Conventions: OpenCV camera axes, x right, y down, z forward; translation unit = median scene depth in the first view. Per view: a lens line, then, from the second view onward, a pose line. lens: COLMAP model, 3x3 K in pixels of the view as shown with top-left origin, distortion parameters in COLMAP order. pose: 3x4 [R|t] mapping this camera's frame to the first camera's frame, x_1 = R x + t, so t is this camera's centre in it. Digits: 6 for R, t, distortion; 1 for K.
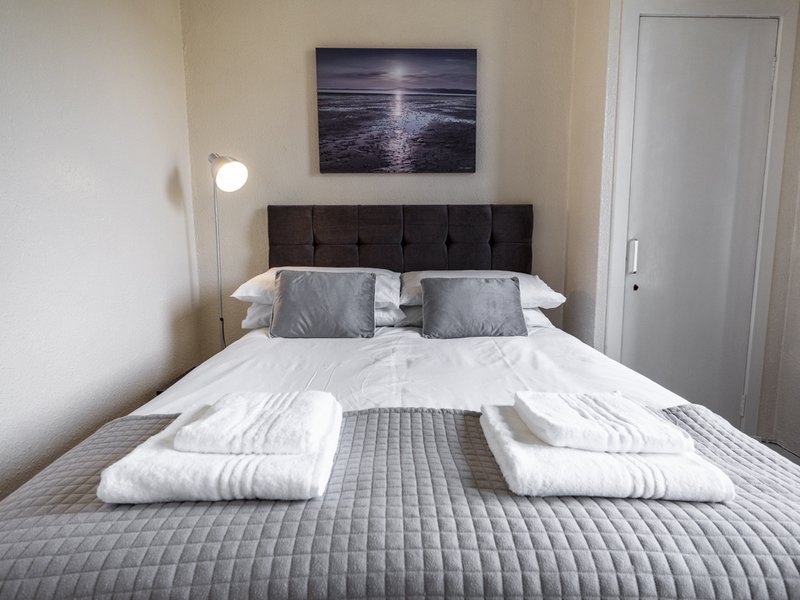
lens RADIAL K [[467.5, 0, 375.6], [0, 467.5, 300.7], [0, 0, 1]] dist [0.000395, 0.000225]
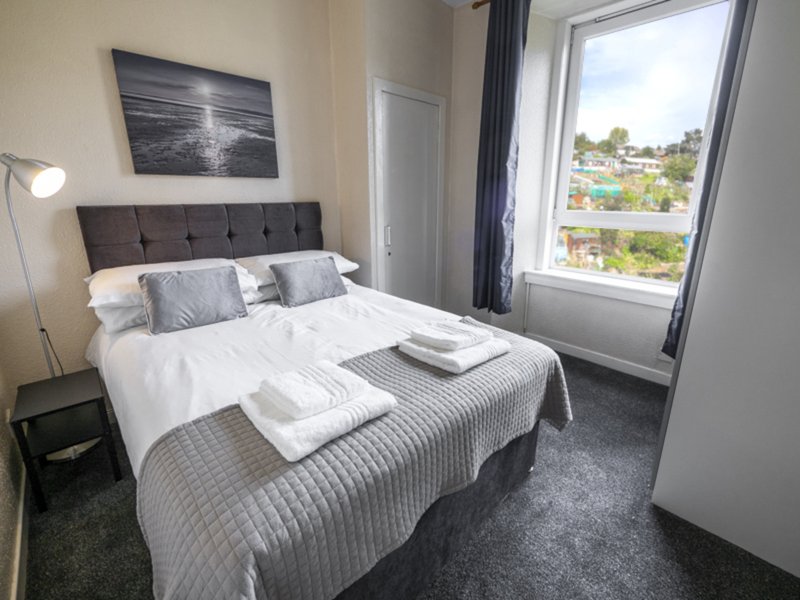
lens RADIAL K [[370.2, 0, 400.0], [0, 370.2, 300.0], [0, 0, 1]] dist [-0.004128, -0.000063]
pose [[0.732629, -0.195057, 0.652079, -0.298731], [0.101259, 0.978630, 0.178970, -0.088314], [-0.673054, -0.065090, 0.736724, -0.043021]]
